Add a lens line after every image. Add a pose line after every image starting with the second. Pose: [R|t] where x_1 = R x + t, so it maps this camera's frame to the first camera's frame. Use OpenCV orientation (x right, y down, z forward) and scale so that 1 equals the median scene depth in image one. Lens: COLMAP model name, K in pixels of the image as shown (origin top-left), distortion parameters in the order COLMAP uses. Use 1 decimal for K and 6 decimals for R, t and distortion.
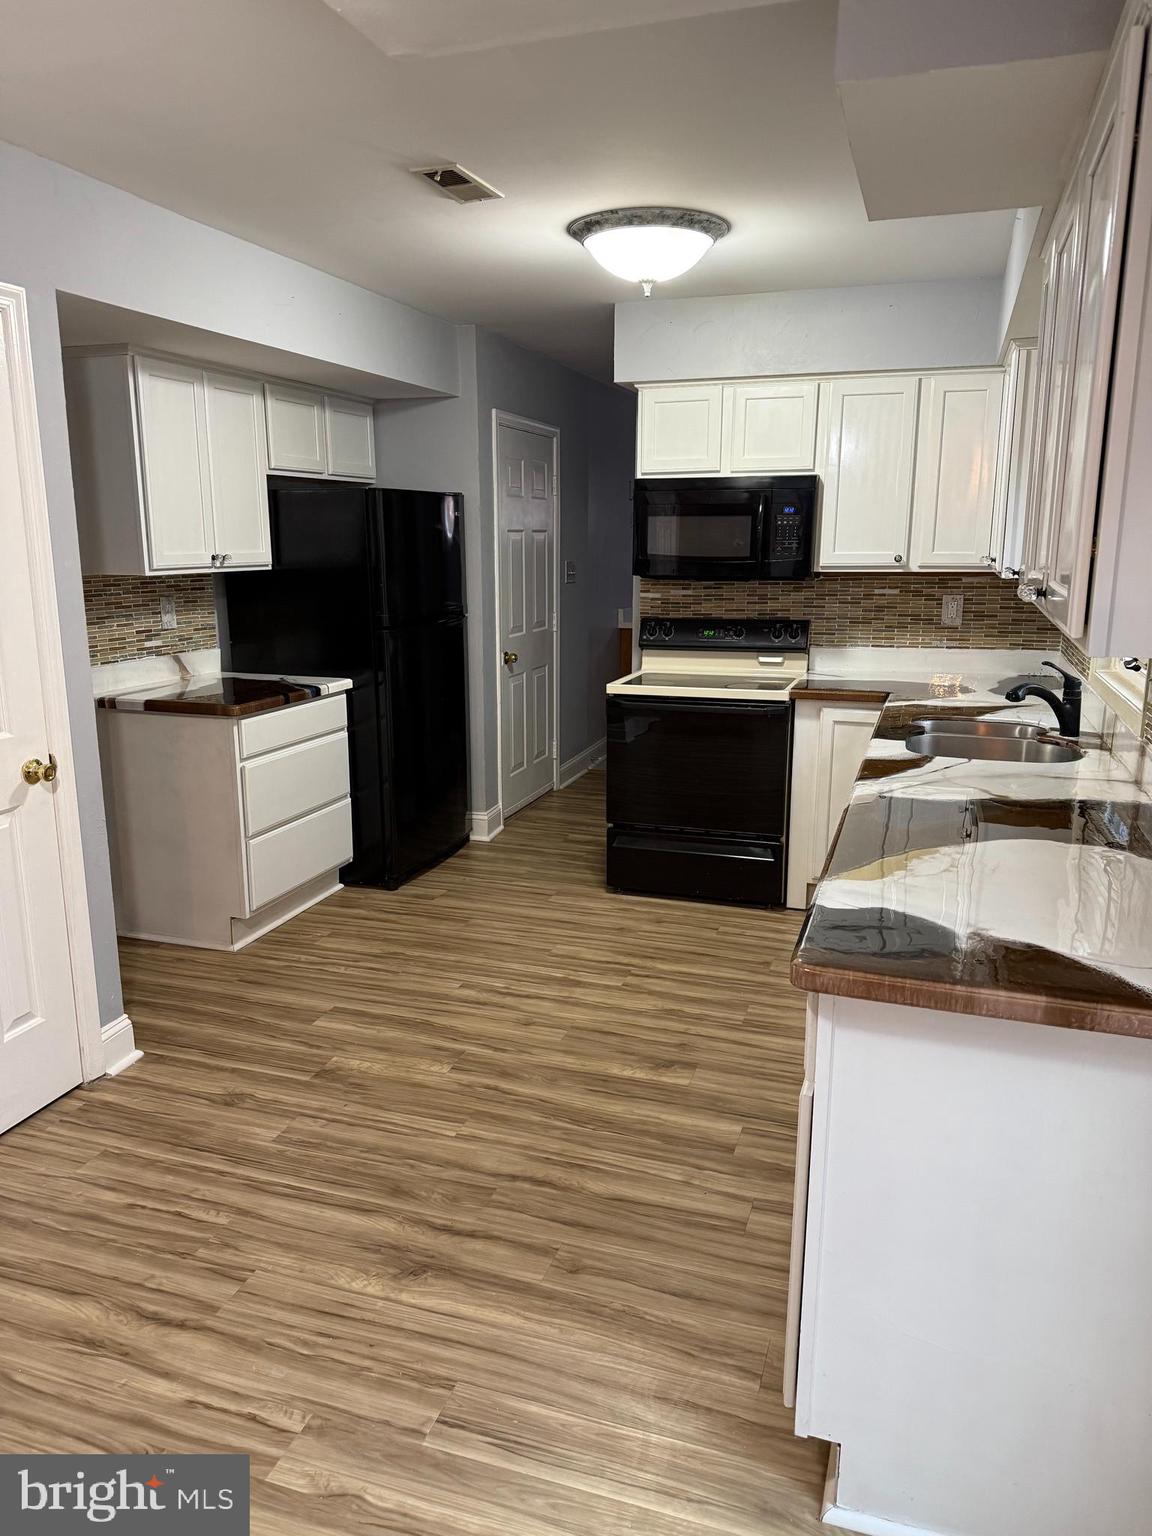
lens RADIAL K [[1068.5, 0, 585.0], [0, 1068.5, 770.8], [0, 0, 1]] dist [0.066417, -0.075980]
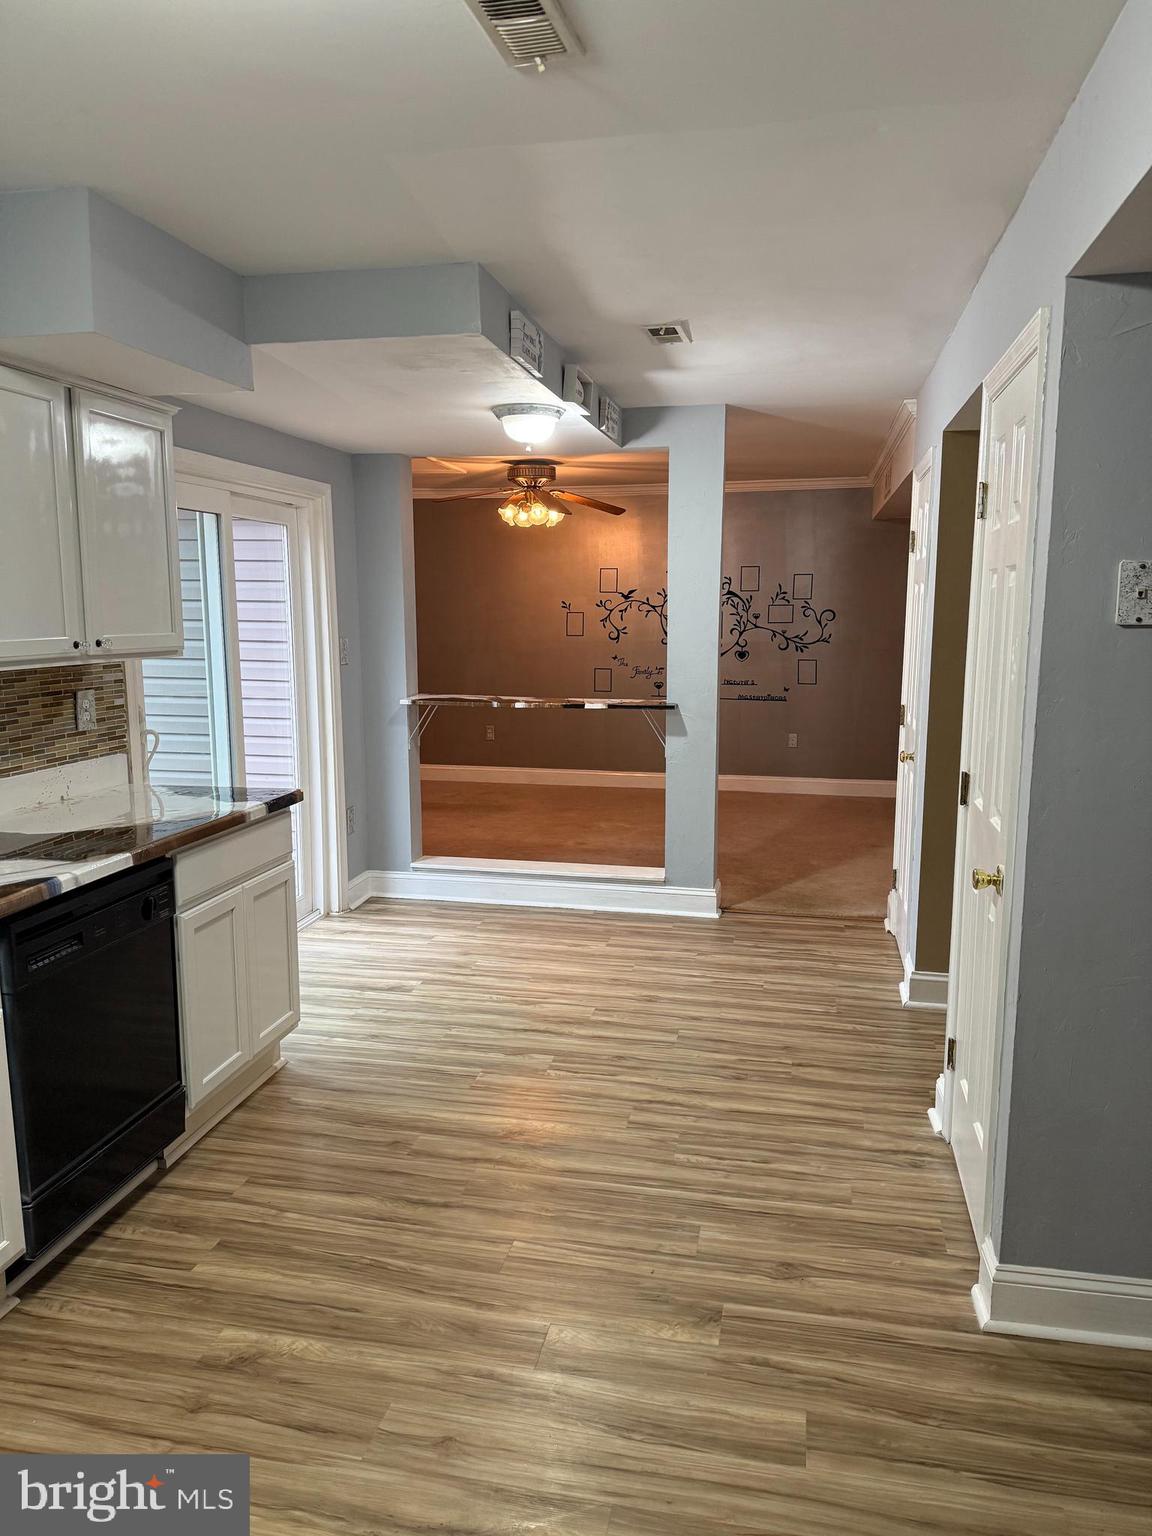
lens RADIAL K [[1068.5, 0, 566.6], [0, 1068.5, 771.3], [0, 0, 1]] dist [0.066417, -0.075980]
pose [[-0.995207, 0.019511, -0.095824, -0.077156], [-0.017322, 0.929228, 0.369100, -0.355101], [0.096244, 0.368991, -0.924436, 1.567276]]
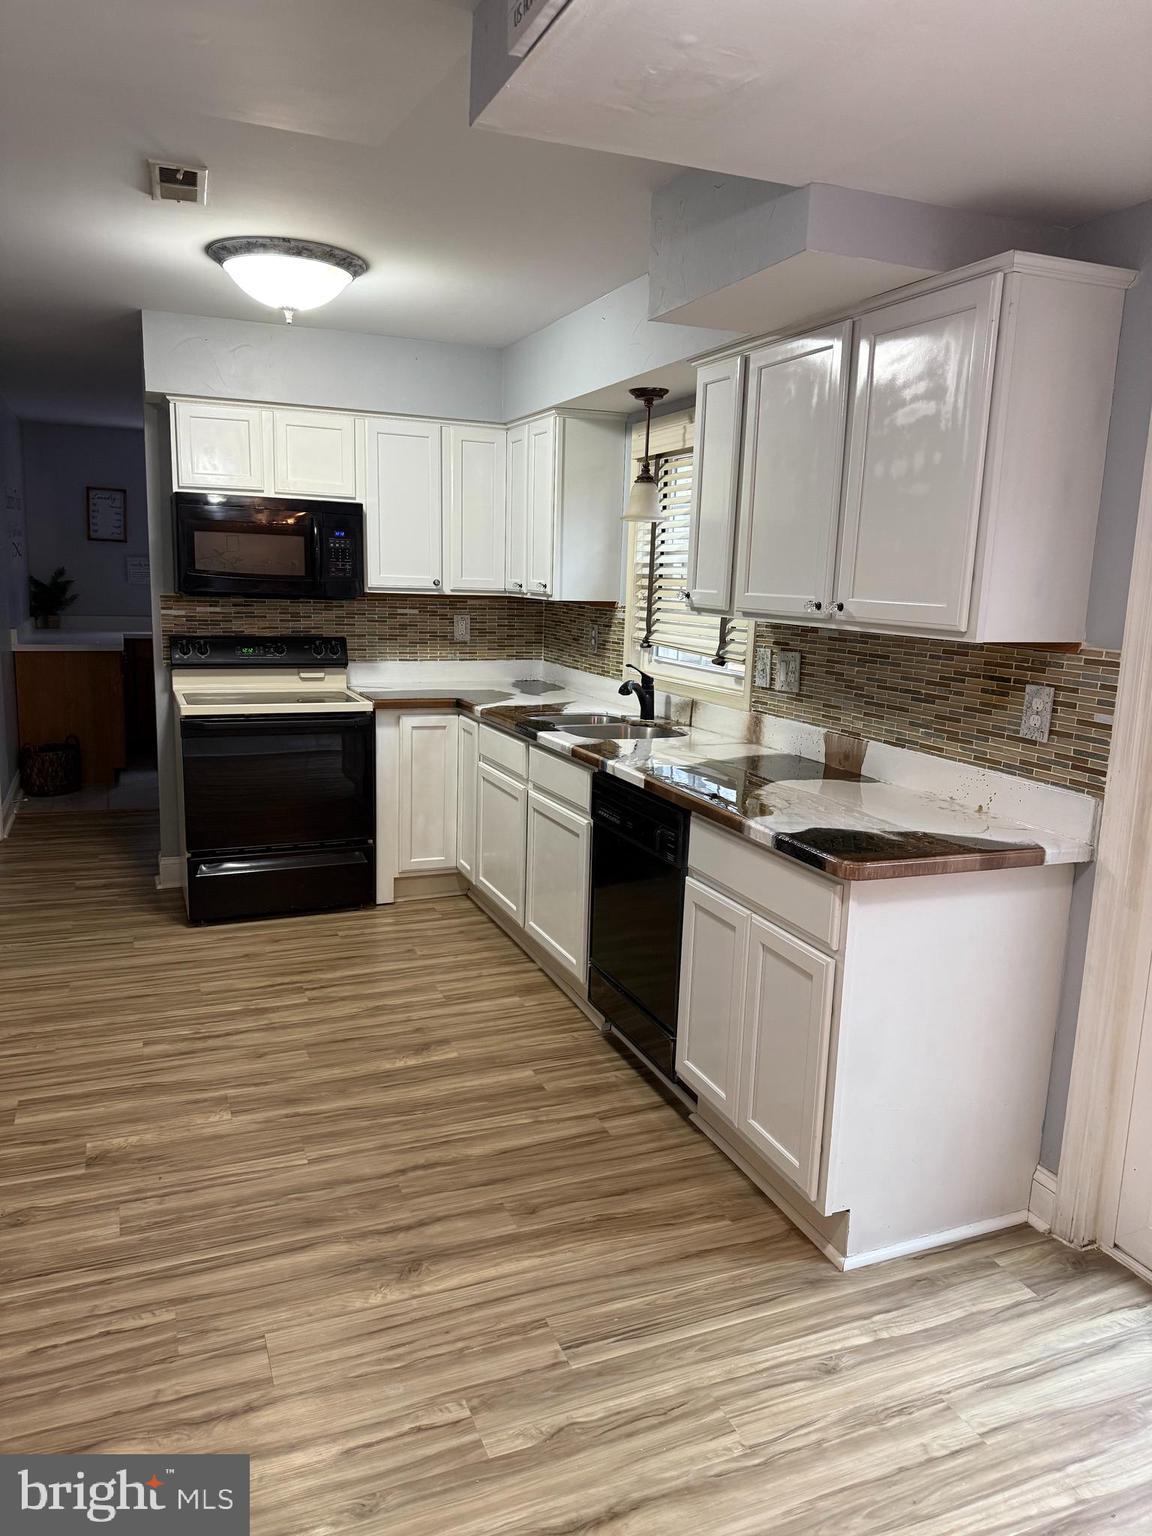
lens RADIAL K [[1068.5, 0, 572.6], [0, 1068.5, 771.7], [0, 0, 1]] dist [0.066417, -0.075980]
pose [[0.760002, -0.098230, 0.642455, -0.485027], [0.112145, 0.993506, 0.019240, -0.004508], [-0.640173, 0.057426, 0.766082, 0.069029]]
